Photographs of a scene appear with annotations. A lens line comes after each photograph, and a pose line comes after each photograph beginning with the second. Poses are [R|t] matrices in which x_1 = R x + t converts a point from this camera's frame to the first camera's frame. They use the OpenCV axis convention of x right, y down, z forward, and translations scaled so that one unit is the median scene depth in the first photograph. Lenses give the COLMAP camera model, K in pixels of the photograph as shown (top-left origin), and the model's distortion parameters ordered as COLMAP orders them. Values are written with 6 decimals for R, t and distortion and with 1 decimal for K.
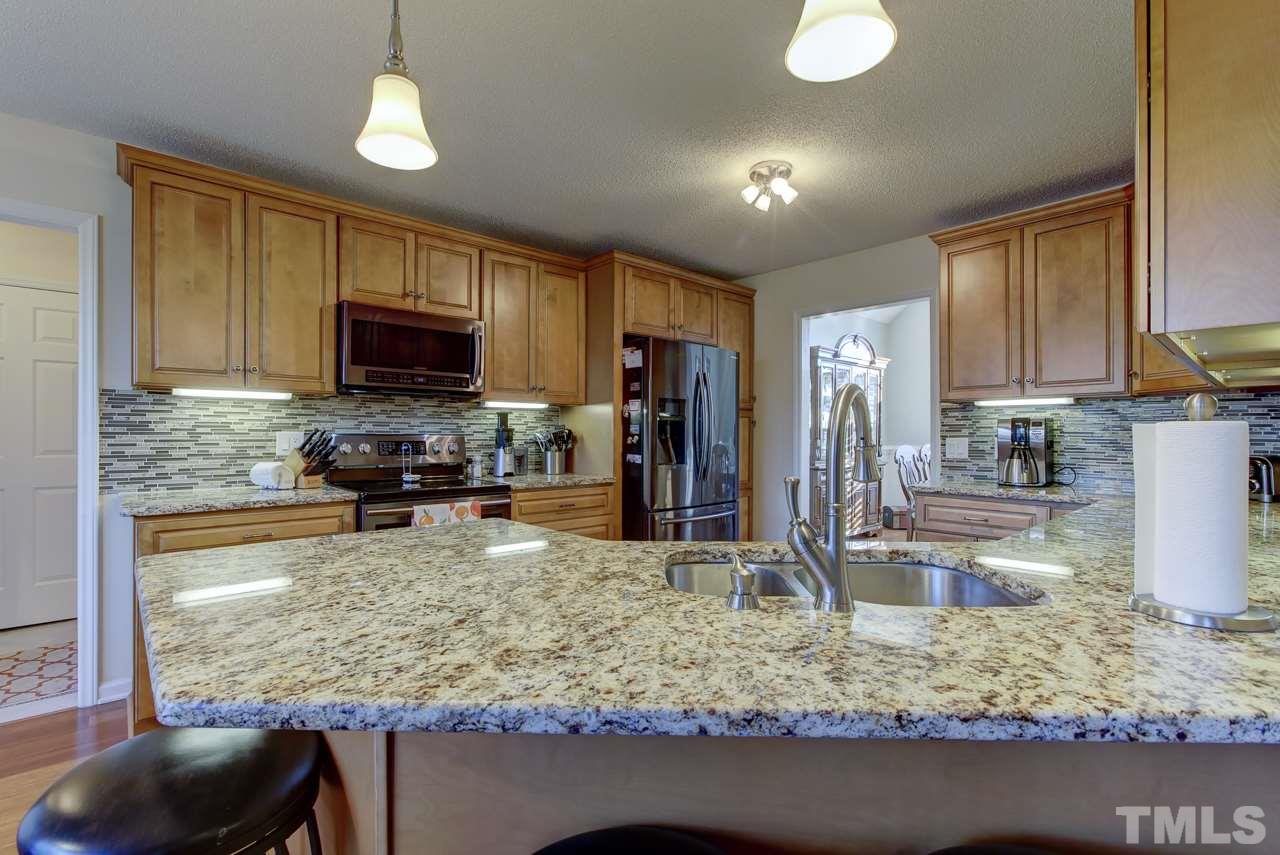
lens RADIAL K [[573.0, 0, 643.1], [0, 573.0, 435.2], [0, 0, 1]] dist [-0.008152, 0.000233]
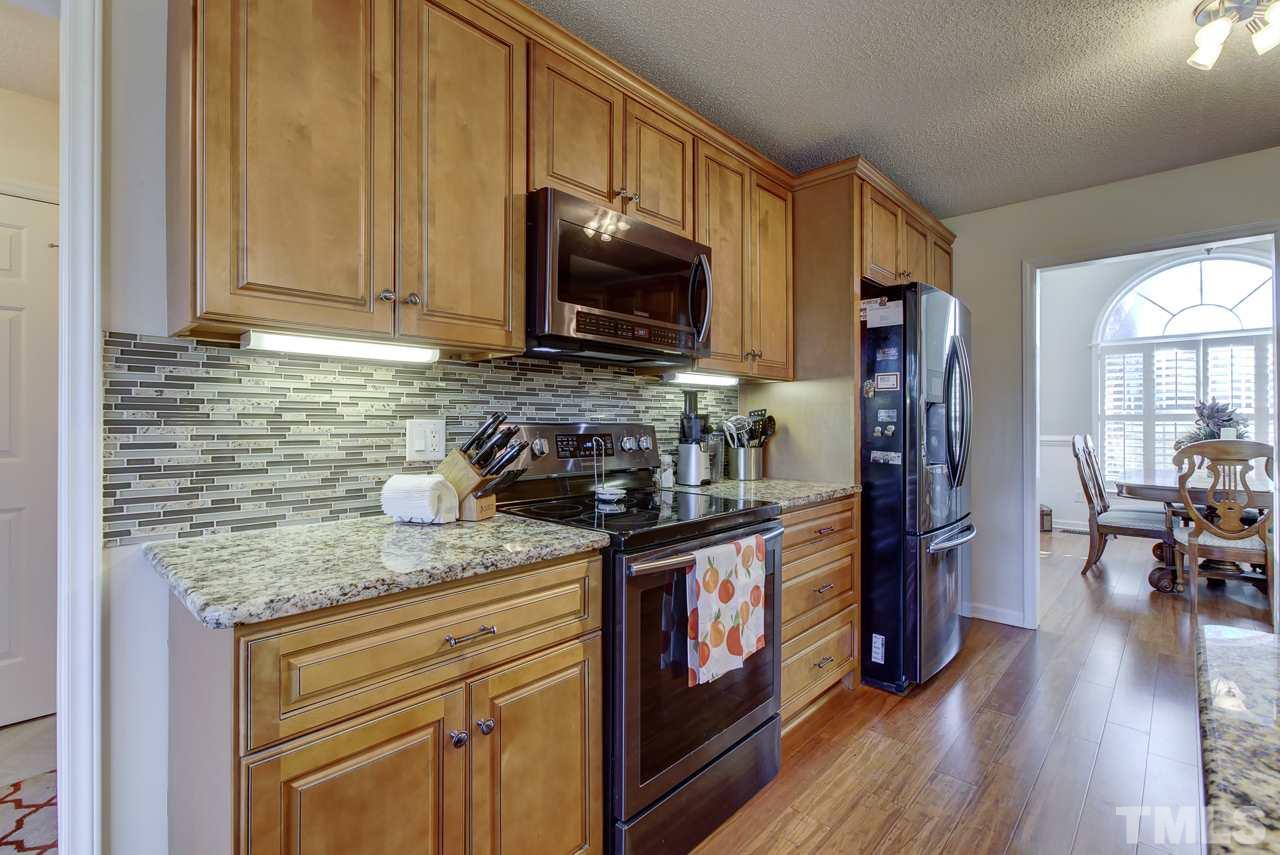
lens RADIAL K [[576.7, 0, 633.8], [0, 576.7, 423.5], [0, 0, 1]] dist [-0.013081, 0.000962]
pose [[0.997070, -0.002766, 0.076442, -0.472450], [0.002863, 0.999995, -0.001166, -0.000680], [-0.076438, 0.001381, 0.997073, 0.417930]]
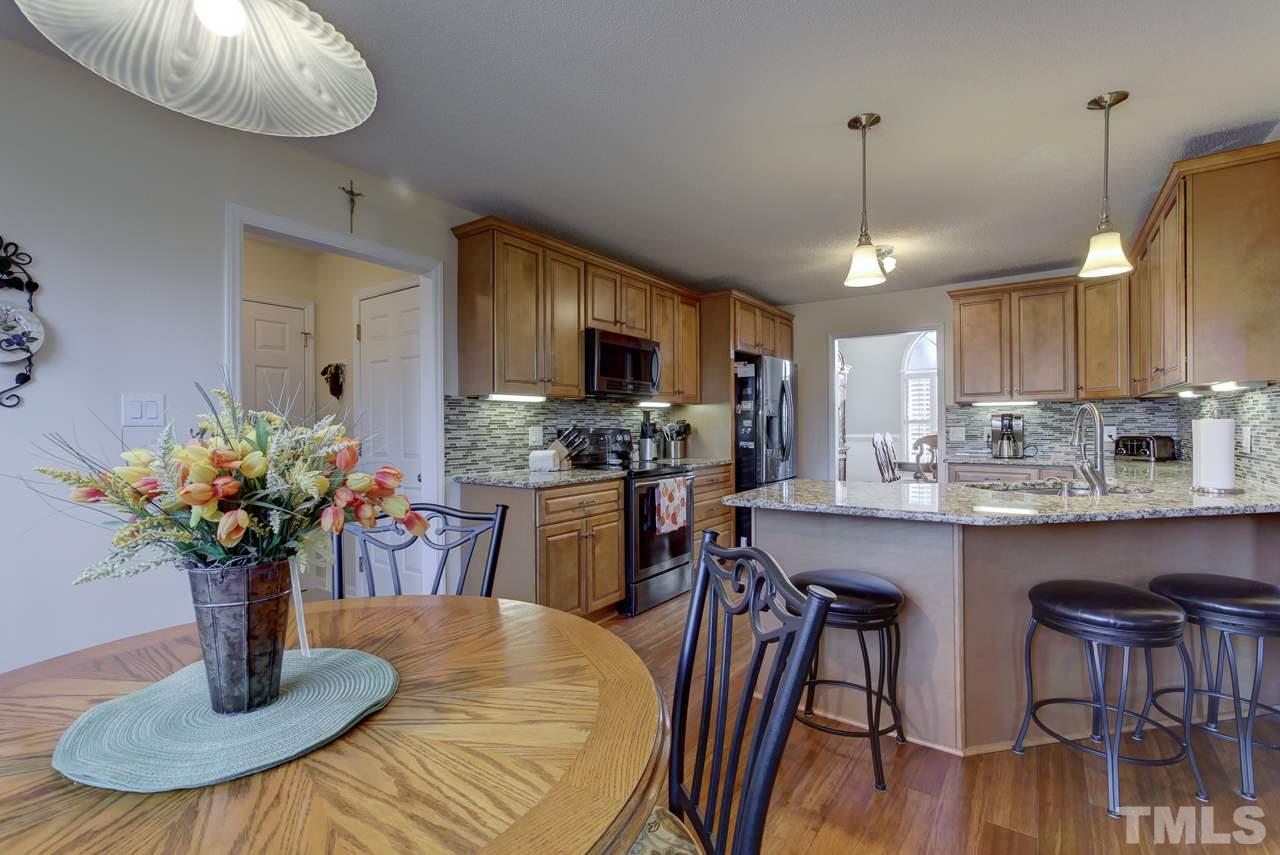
lens RADIAL K [[576.7, 0, 633.8], [0, 576.7, 423.5], [0, 0, 1]] dist [-0.013081, 0.000962]
pose [[0.976640, -0.007773, 0.214743, -0.710710], [0.009335, 0.999937, -0.006259, -0.004150], [-0.214681, 0.008118, 0.976651, -0.322267]]
